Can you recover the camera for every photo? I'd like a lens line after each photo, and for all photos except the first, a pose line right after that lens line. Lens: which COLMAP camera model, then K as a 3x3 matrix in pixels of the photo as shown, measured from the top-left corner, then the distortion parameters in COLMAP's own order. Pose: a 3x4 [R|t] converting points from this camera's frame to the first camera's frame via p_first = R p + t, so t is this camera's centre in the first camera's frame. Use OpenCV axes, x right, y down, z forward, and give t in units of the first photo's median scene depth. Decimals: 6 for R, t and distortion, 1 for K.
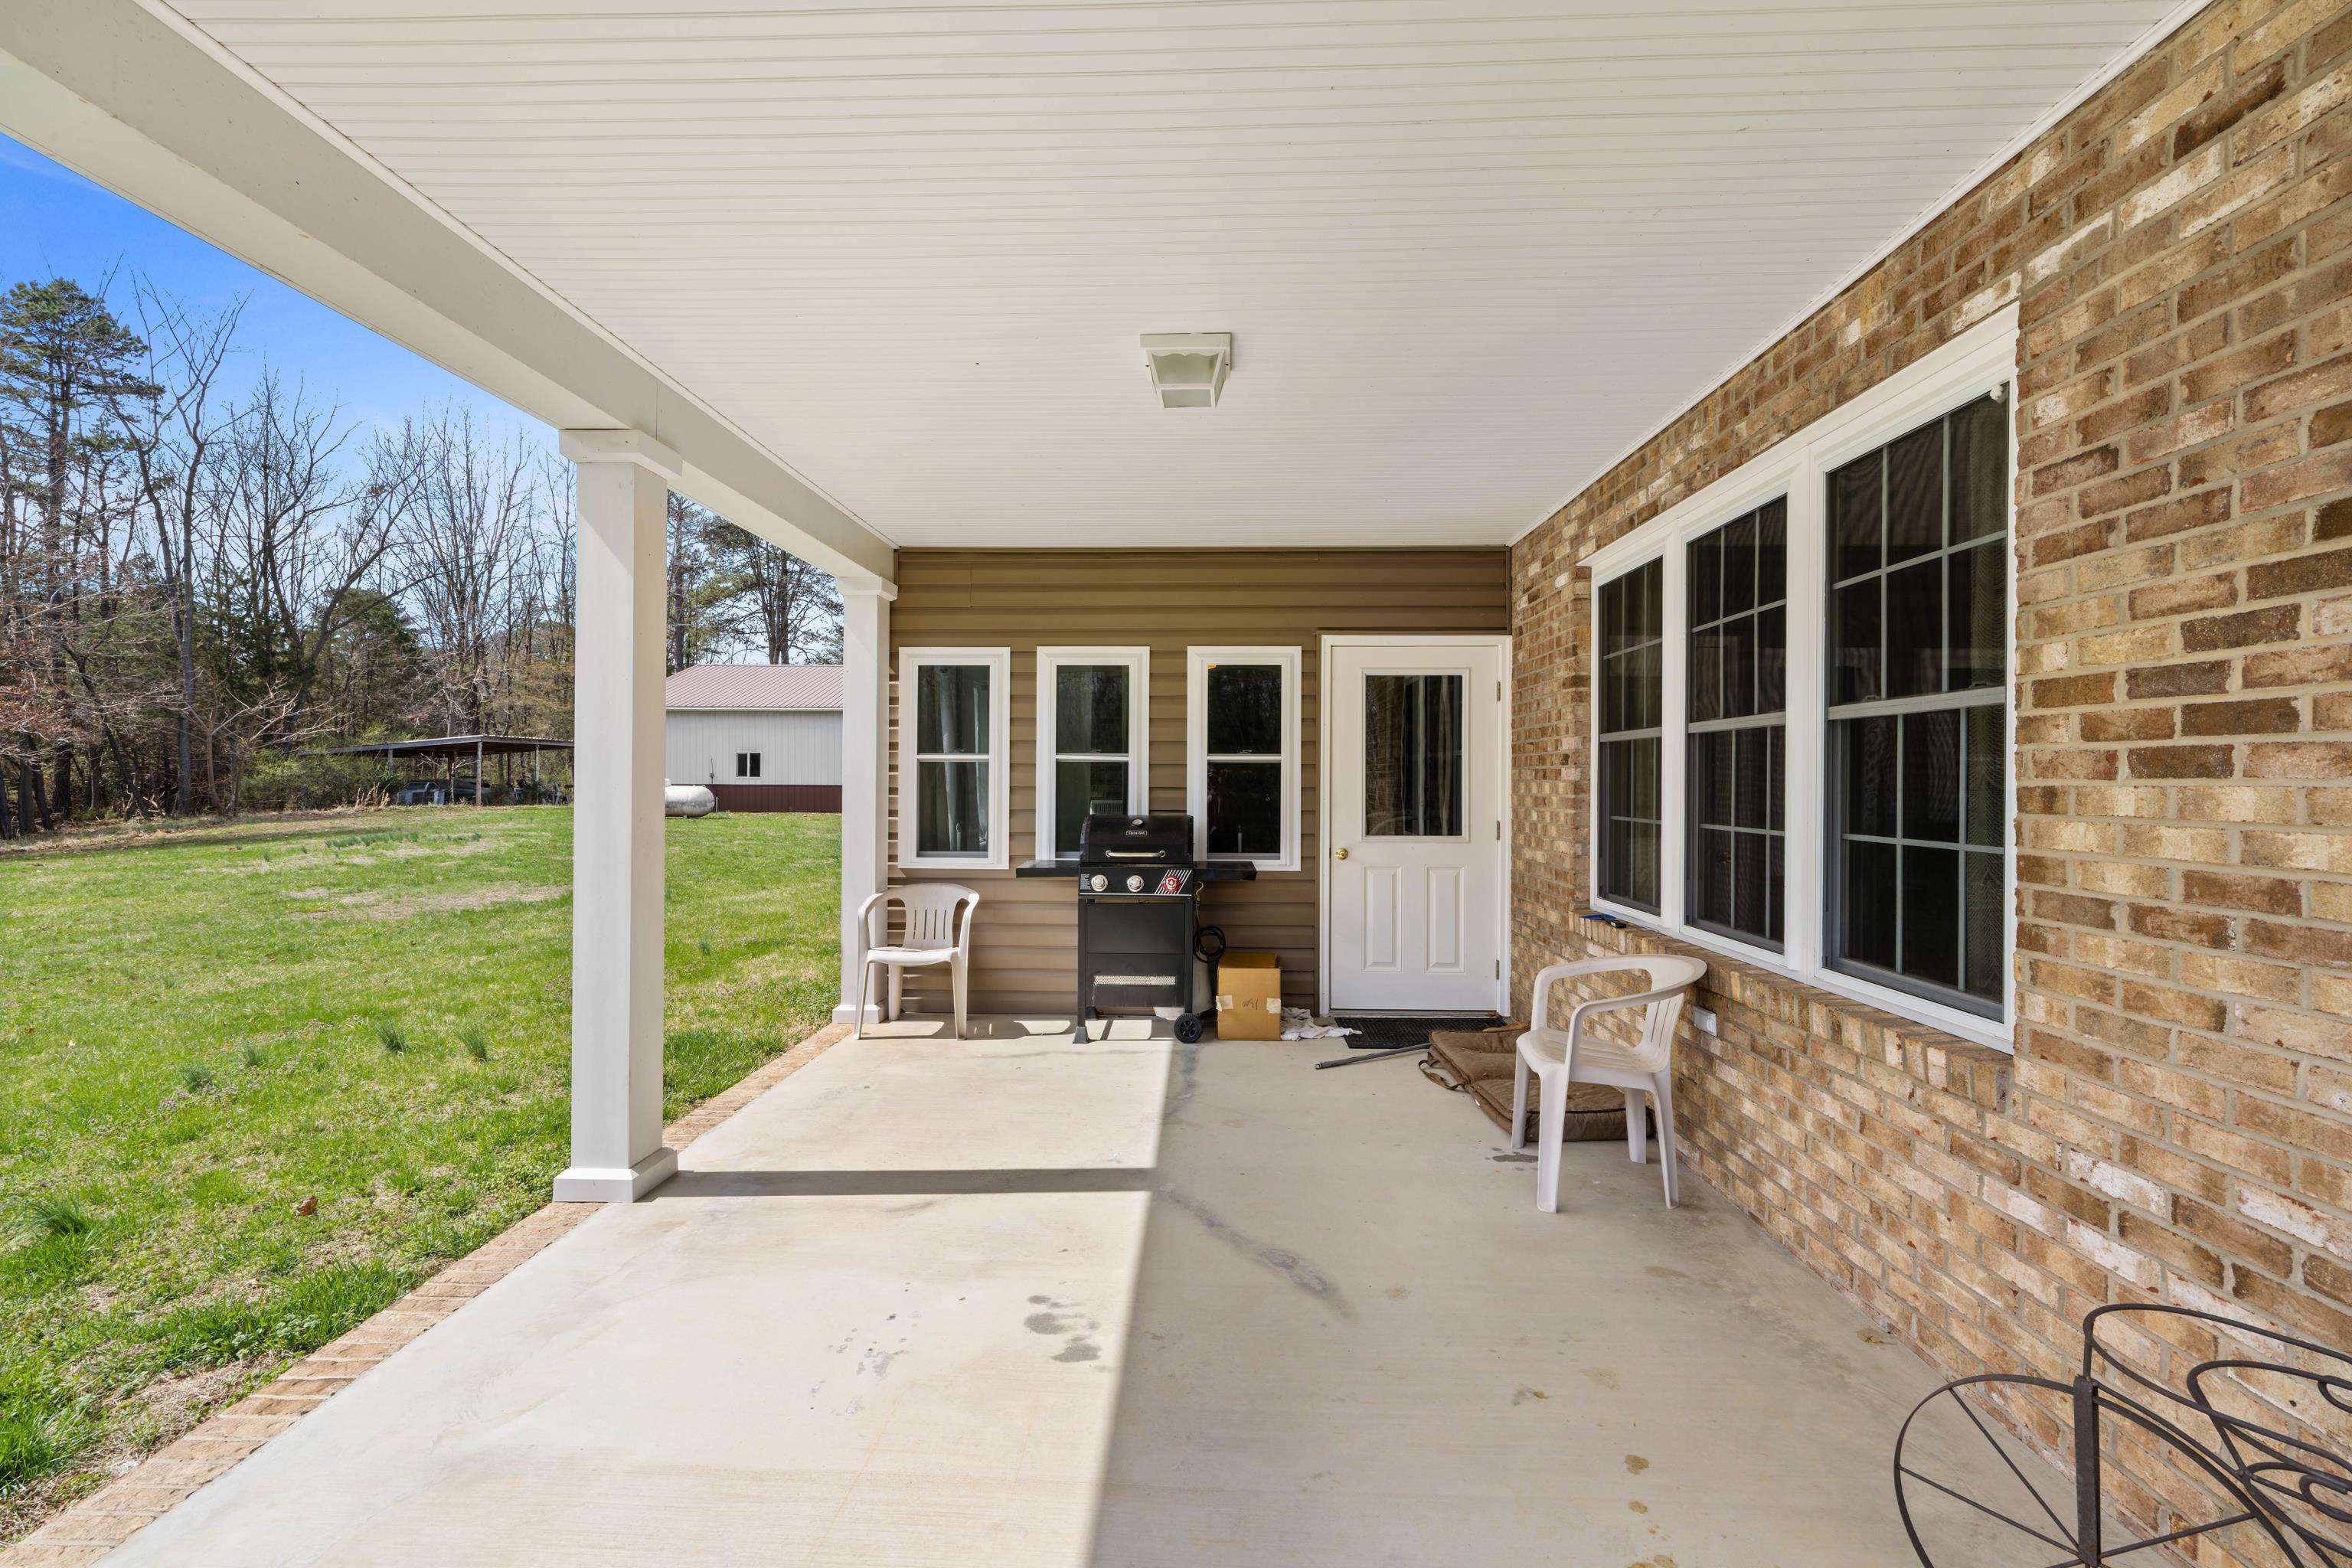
lens RADIAL K [[999.2, 0, 1188.2], [0, 999.2, 776.8], [0, 0, 1]] dist [-0.001761, -0.000024]
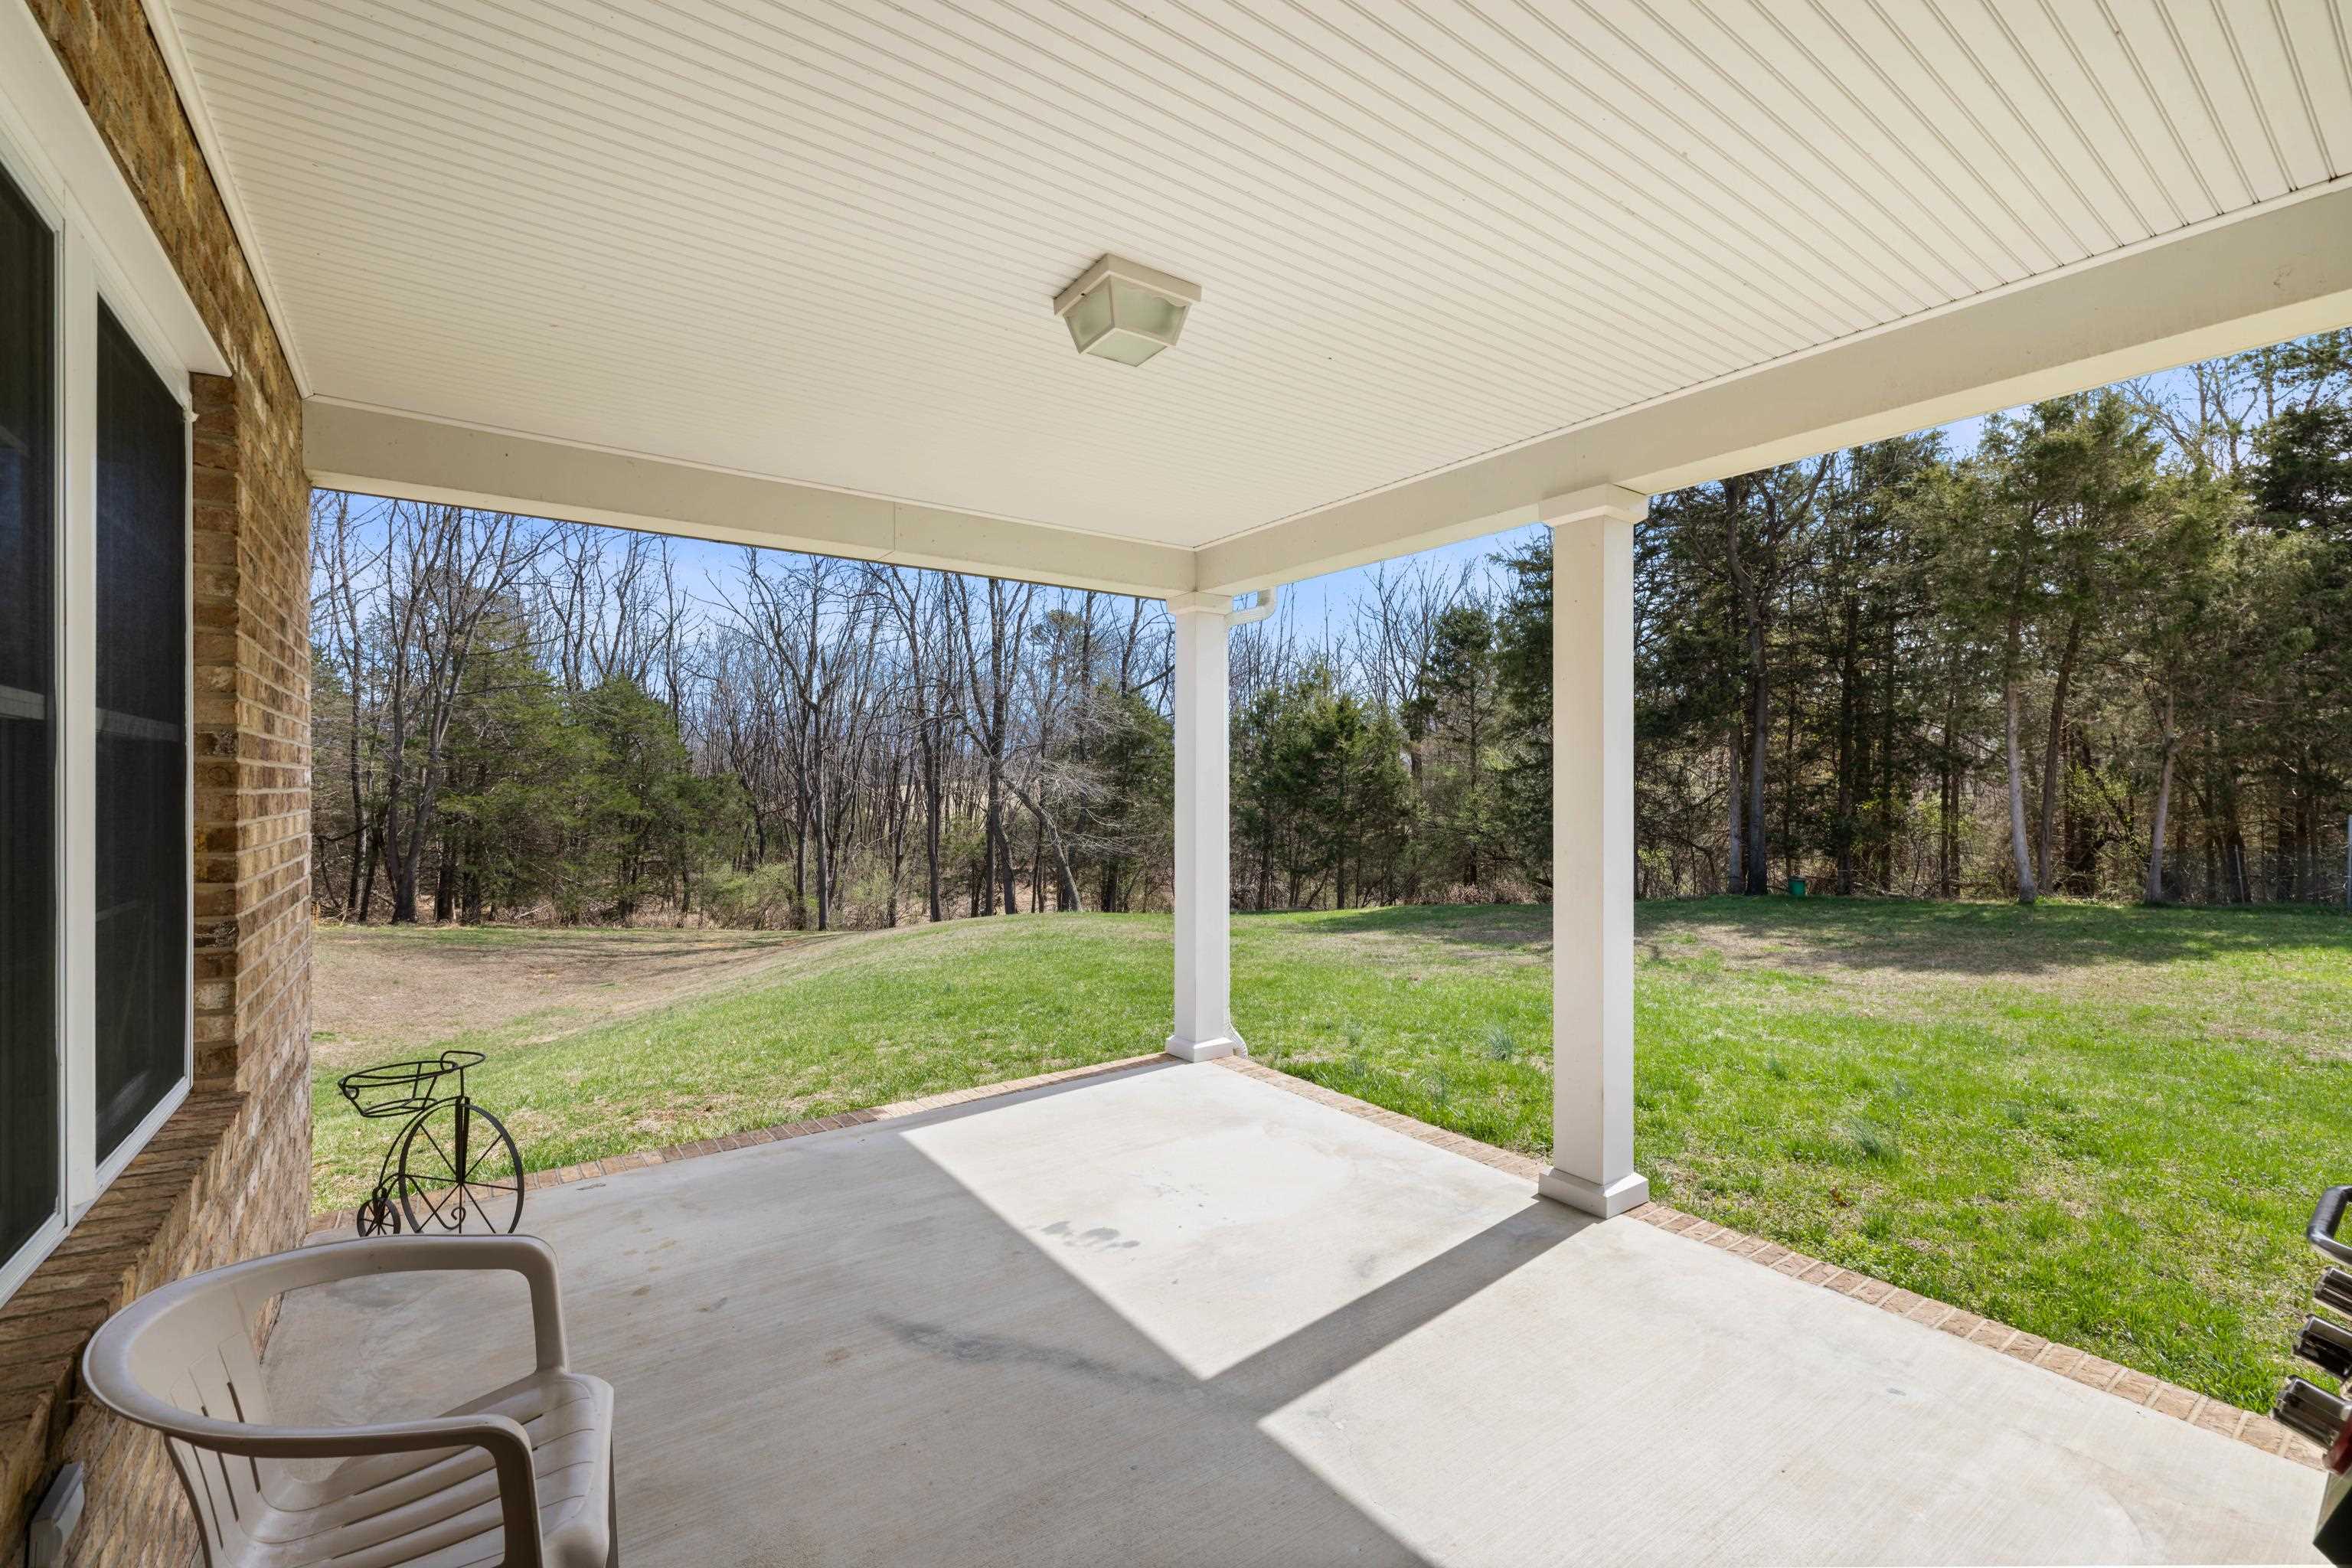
lens RADIAL K [[999.2, 0, 1185.5], [0, 999.2, 787.8], [0, 0, 1]] dist [-0.001761, -0.000024]
pose [[-0.793227, -0.006089, -0.608896, 0.502378], [-0.003502, 0.999979, -0.005438, -0.023808], [0.608917, -0.002182, -0.793231, 1.860645]]
